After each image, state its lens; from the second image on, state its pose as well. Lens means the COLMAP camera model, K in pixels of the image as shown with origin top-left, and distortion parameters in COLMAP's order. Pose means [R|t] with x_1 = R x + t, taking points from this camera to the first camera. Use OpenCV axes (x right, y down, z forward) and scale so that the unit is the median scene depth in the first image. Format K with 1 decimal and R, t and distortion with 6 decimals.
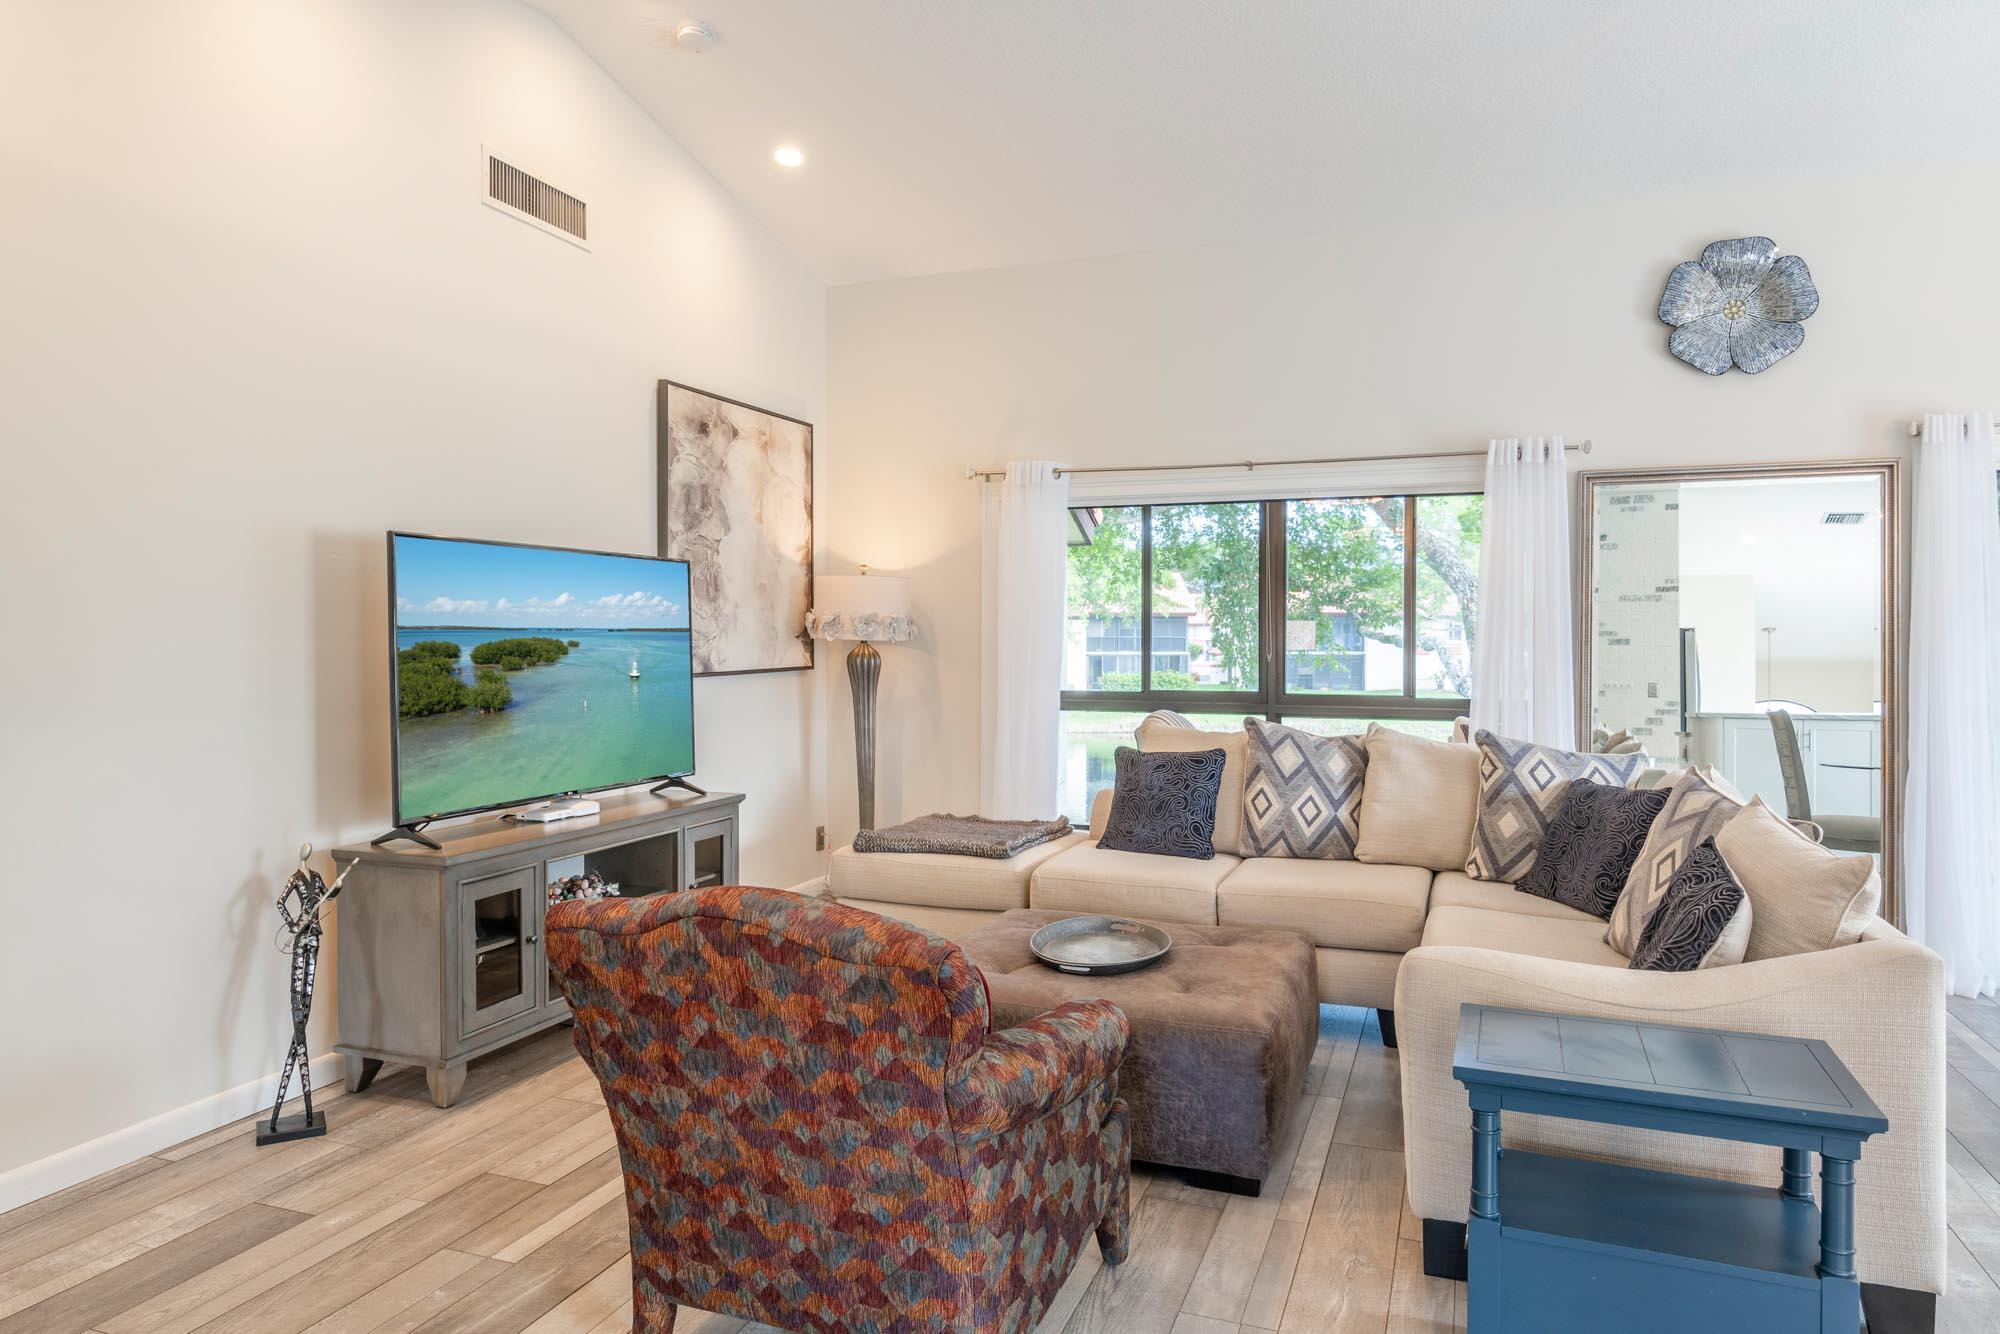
lens RADIAL K [[1264.5, 0, 1000.0], [0, 1264.5, 667.0], [0, 0, 1]] dist [-0.001367, -0.000413]
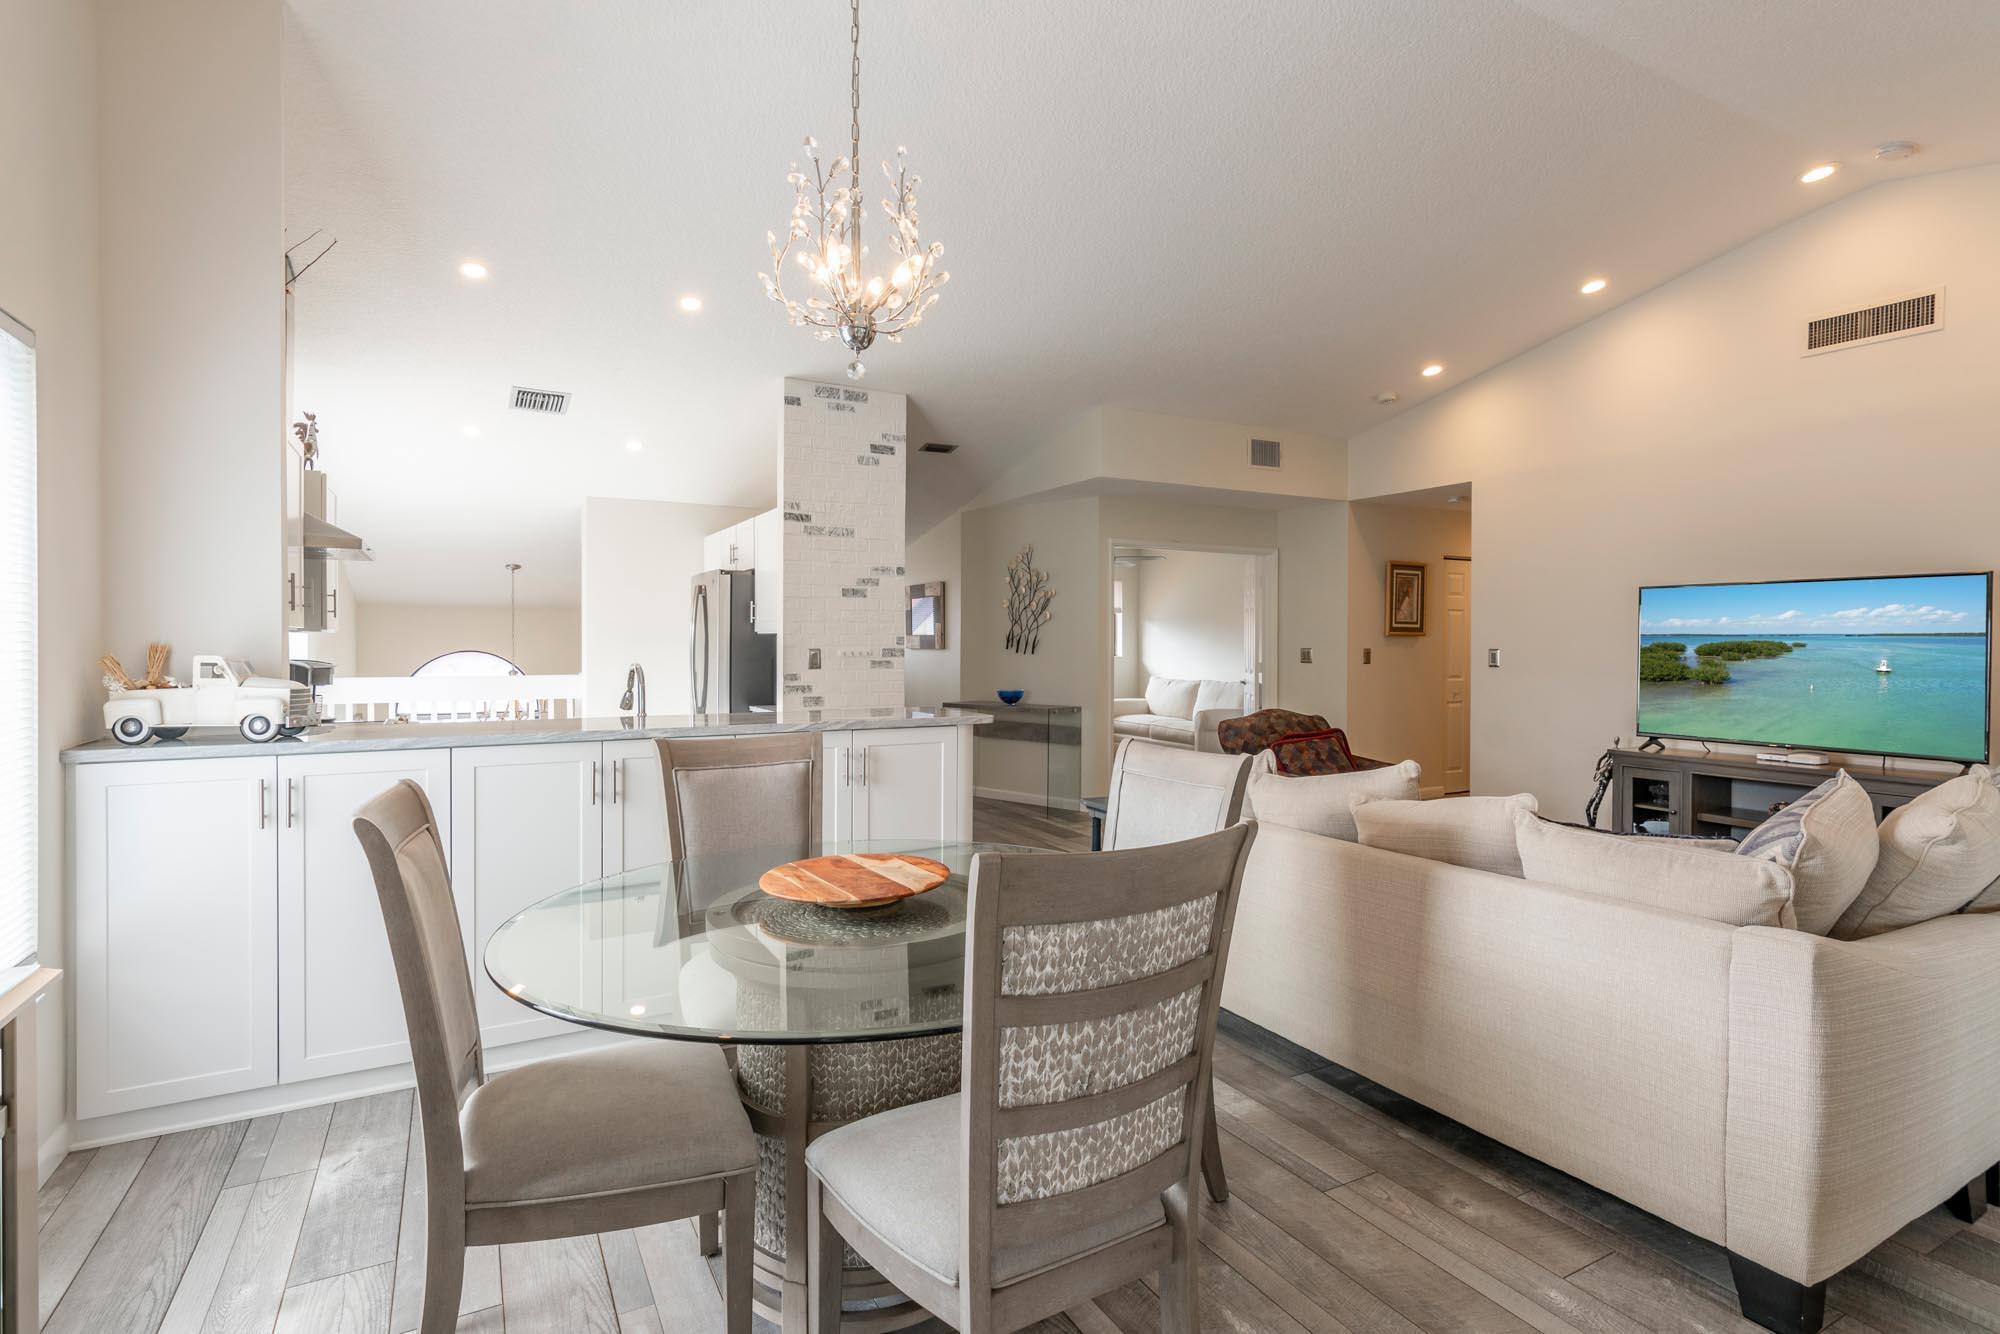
lens RADIAL K [[961.2, 0, 1034.9], [0, 961.2, 651.7], [0, 0, 1]] dist [-0.022101, 0.011187]
pose [[-0.636491, 0.009028, -0.771231, 1.071288], [-0.019339, 0.999430, 0.027660, -0.023649], [0.771042, 0.032520, -0.635954, 1.018112]]
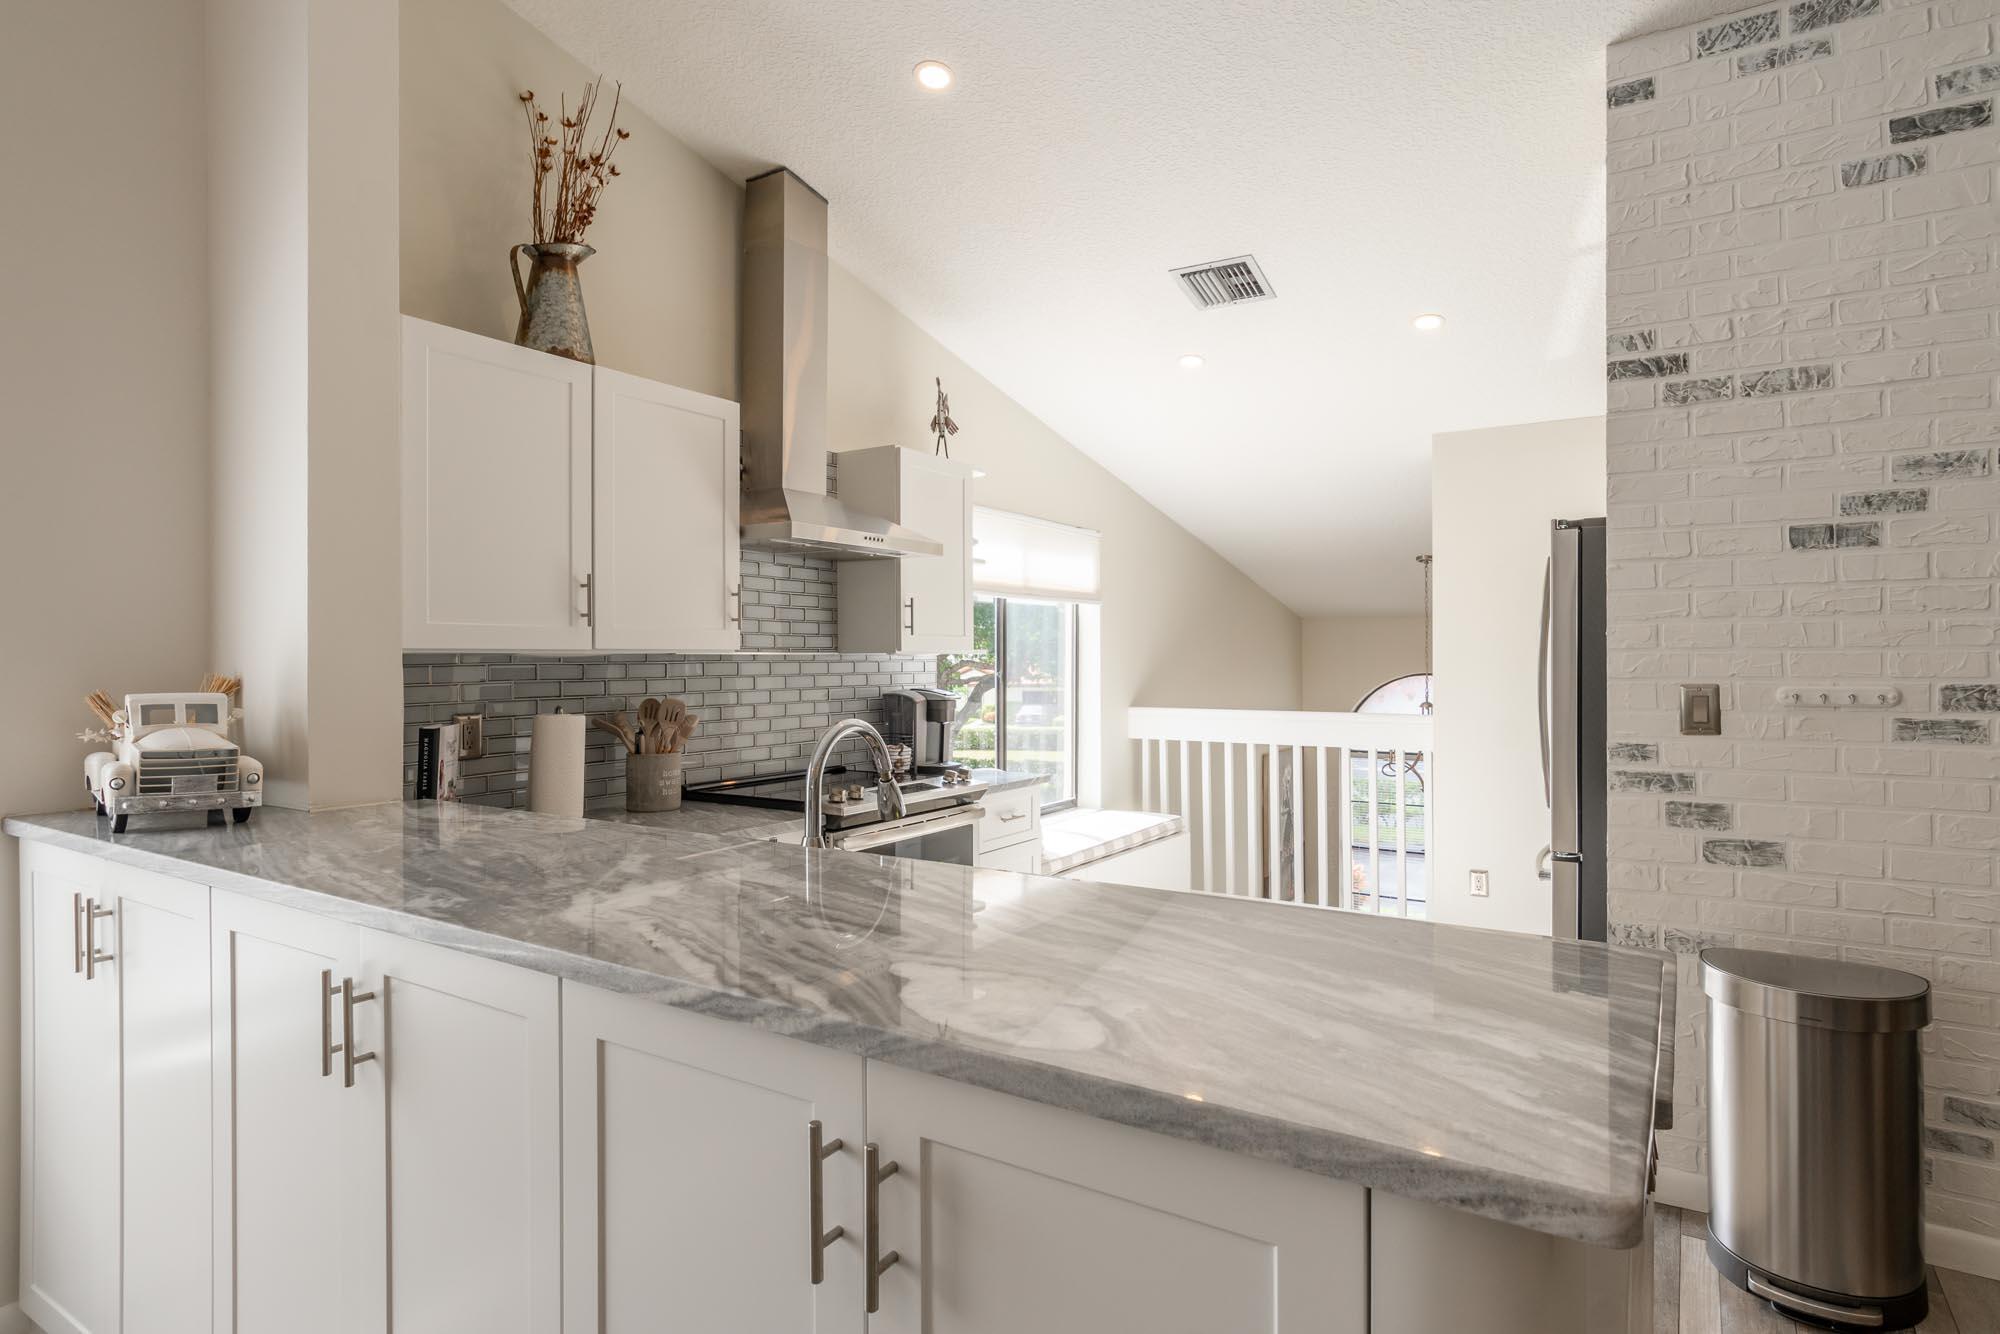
lens RADIAL K [[1088.6, 0, 952.1], [0, 1088.6, 653.3], [0, 0, 1]] dist [0.002042, 0.002161]
pose [[-0.972635, 0.006243, 0.232255, 0.505129], [0.010596, 0.999791, 0.017502, -0.017458], [-0.232097, 0.019484, -0.972497, 0.624422]]
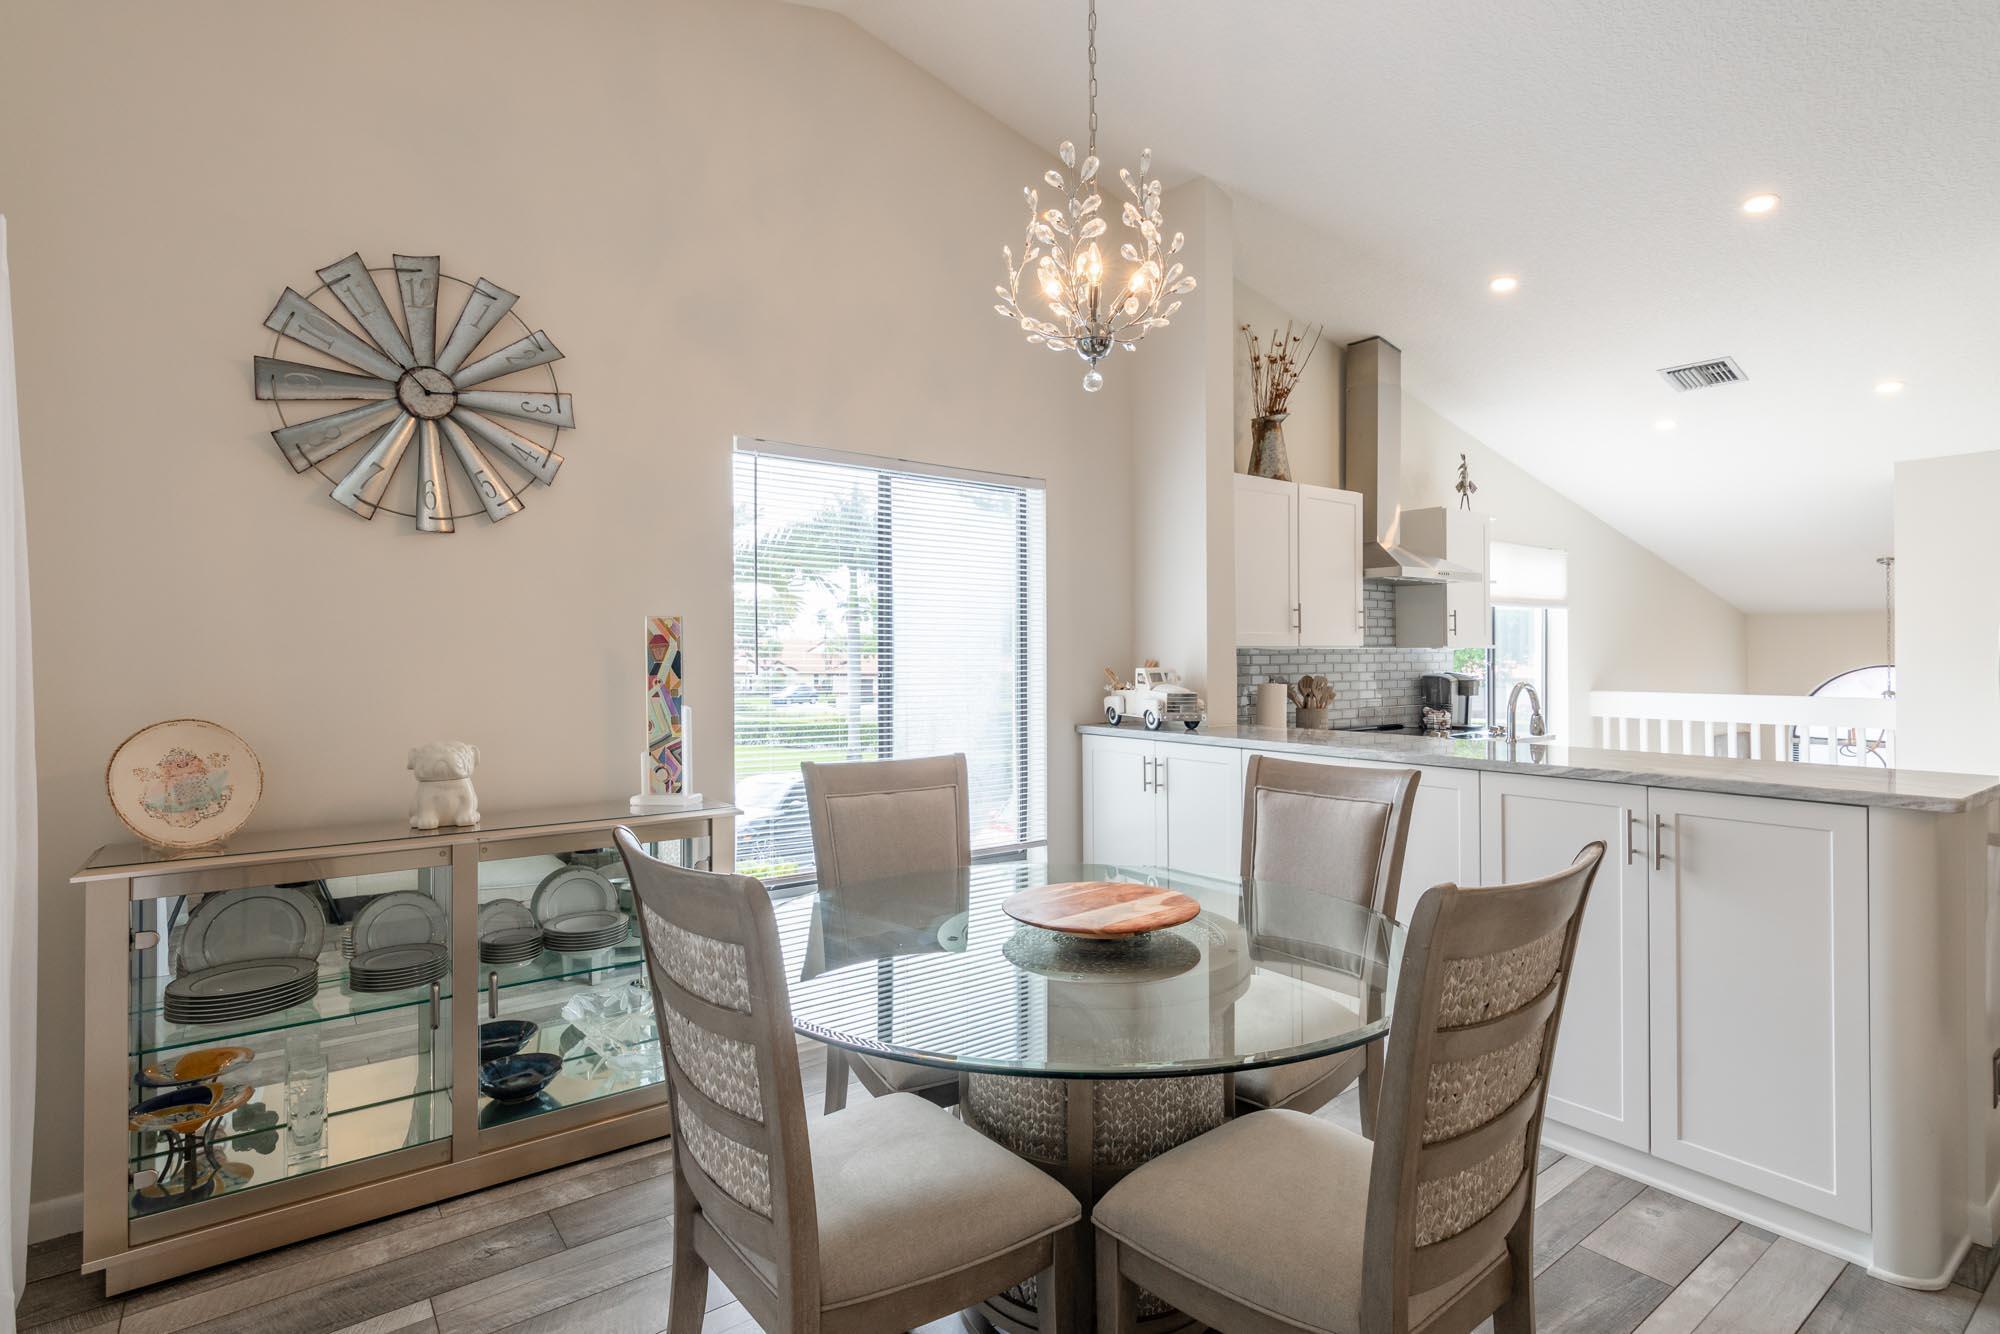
lens RADIAL K [[986.9, 0, 993.5], [0, 986.9, 645.9], [0, 0, 1]] dist [0.002482, -0.000380]
pose [[-0.847873, 0.008555, 0.530131, 0.587126], [0.017306, 0.999784, 0.011545, -0.028230], [-0.529917, 0.018963, -0.847837, 1.077633]]
